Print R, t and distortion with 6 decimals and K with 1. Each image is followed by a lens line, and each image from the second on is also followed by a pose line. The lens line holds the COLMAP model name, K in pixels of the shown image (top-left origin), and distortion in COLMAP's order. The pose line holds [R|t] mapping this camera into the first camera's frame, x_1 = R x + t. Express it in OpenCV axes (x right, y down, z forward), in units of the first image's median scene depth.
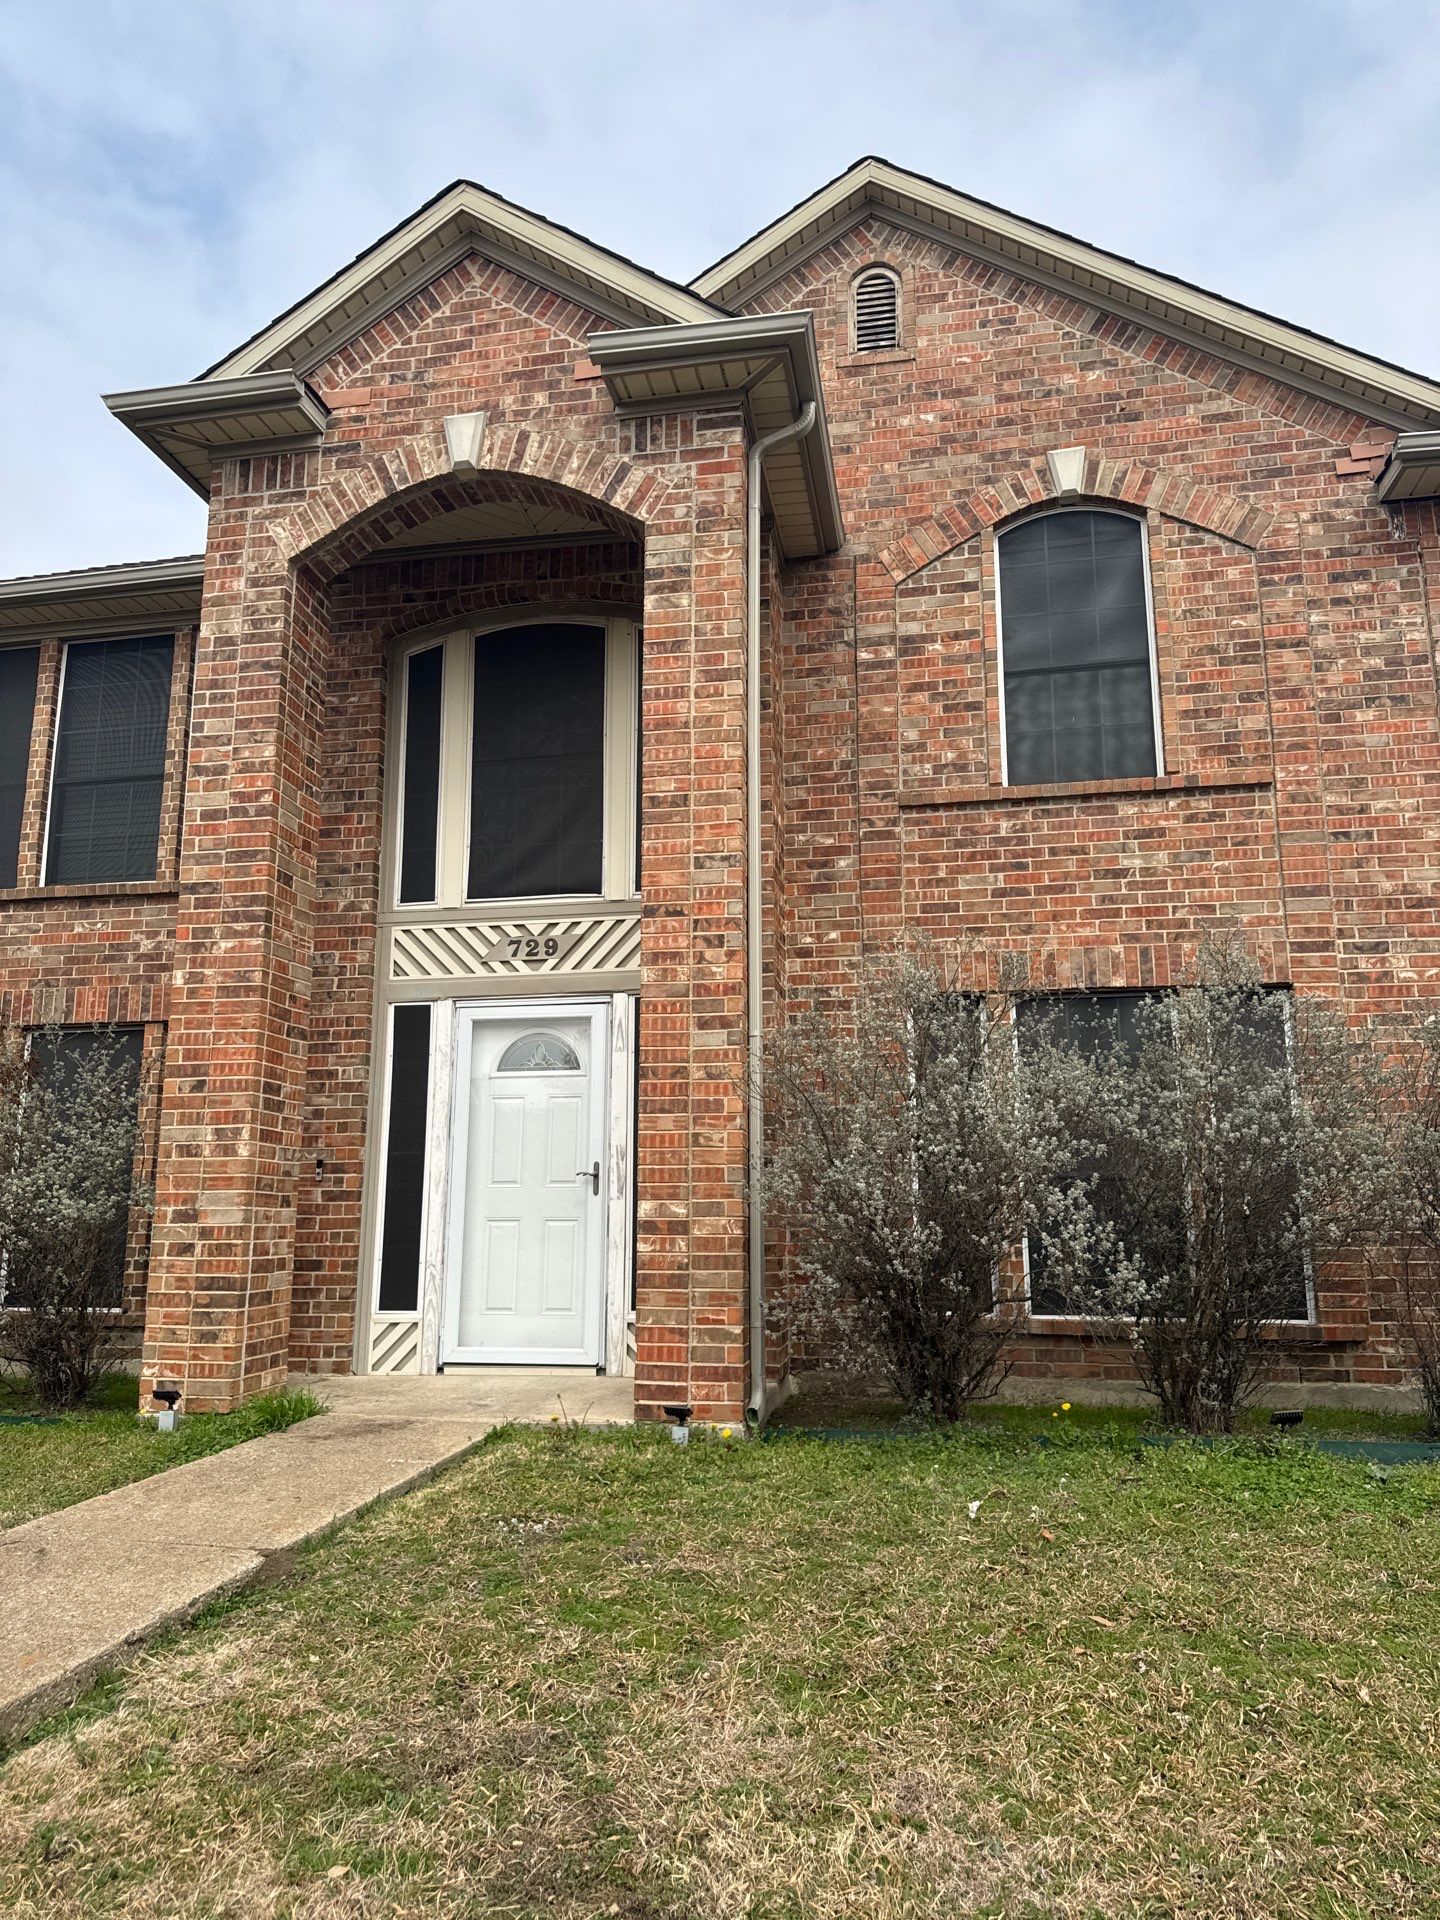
lens RADIAL K [[1347.2, 0, 713.6], [0, 1347.2, 965.3], [0, 0, 1]] dist [0.096407, -0.119297]
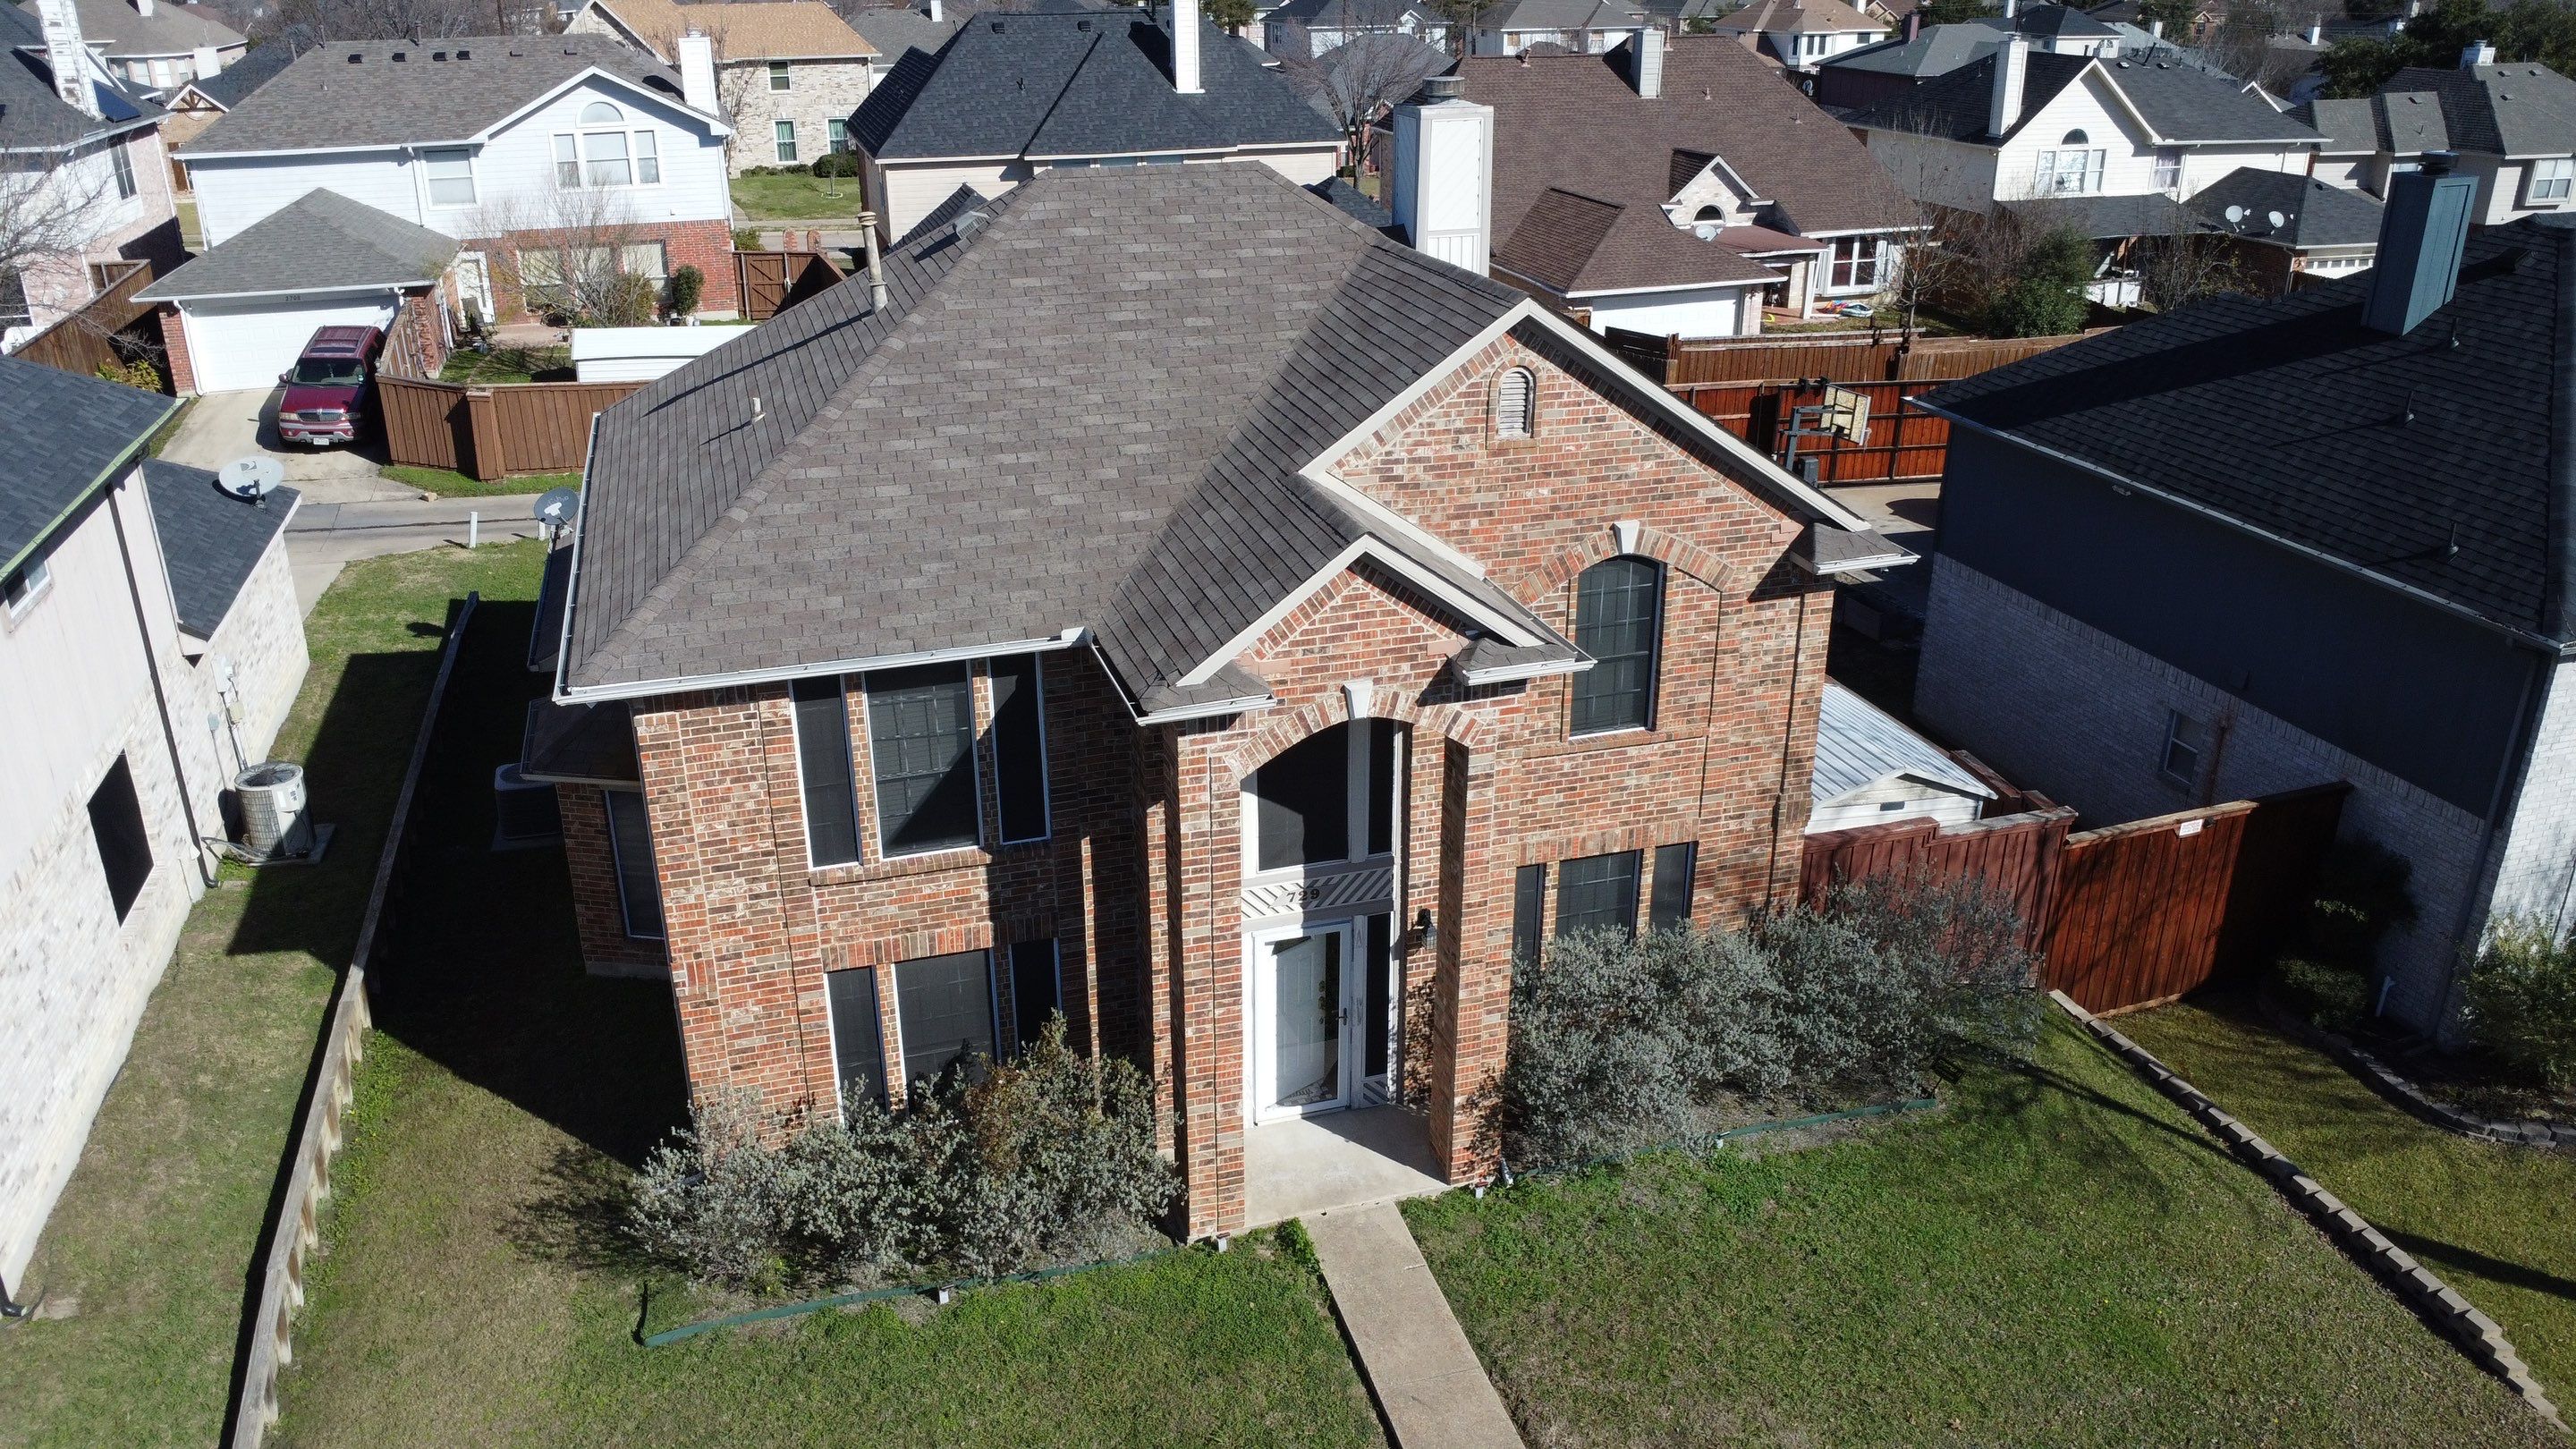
lens RADIAL K [[1878.4, 0, 1276.2], [0, 1878.4, 717.8], [0, 0, 1]] dist [-0.031881, -0.002897]
pose [[0.881385, -0.186451, 0.434047, -1.062072], [-0.092489, 0.832924, 0.545604, -1.358261], [-0.463256, -0.521032, 0.716882, -0.410008]]
